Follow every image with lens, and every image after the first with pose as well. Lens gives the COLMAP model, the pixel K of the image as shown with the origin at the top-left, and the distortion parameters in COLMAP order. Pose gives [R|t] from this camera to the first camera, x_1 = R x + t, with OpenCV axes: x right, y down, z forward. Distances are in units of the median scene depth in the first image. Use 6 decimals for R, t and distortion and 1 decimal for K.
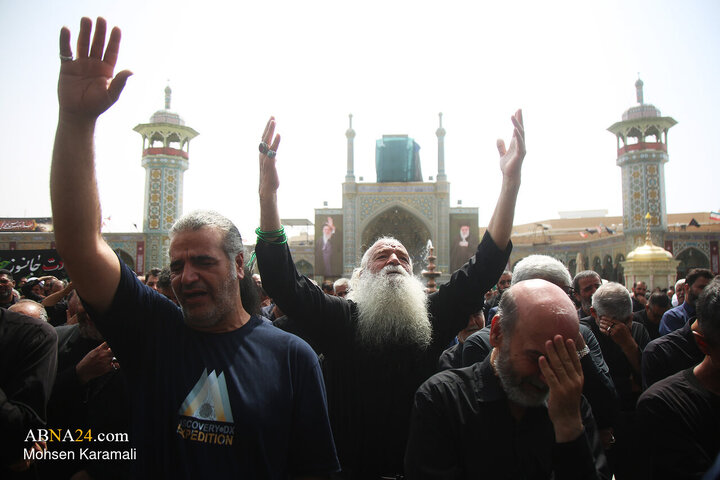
lens RADIAL K [[496.6, 0, 360.0], [0, 496.6, 240.0], [0, 0, 1]] dist [-0.100565, 0.049663]
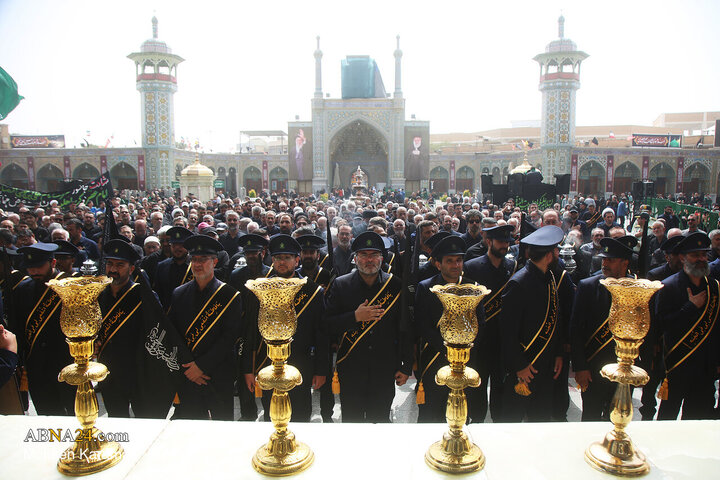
lens RADIAL K [[467.2, 0, 358.6], [0, 467.2, 226.4], [0, 0, 1]] dist [-0.080825, 0.003088]
pose [[0.998883, -0.008102, 0.046560, 0.021553], [-0.000495, 0.983350, 0.181721, -0.021431], [-0.047257, -0.181541, 0.982247, -0.116174]]
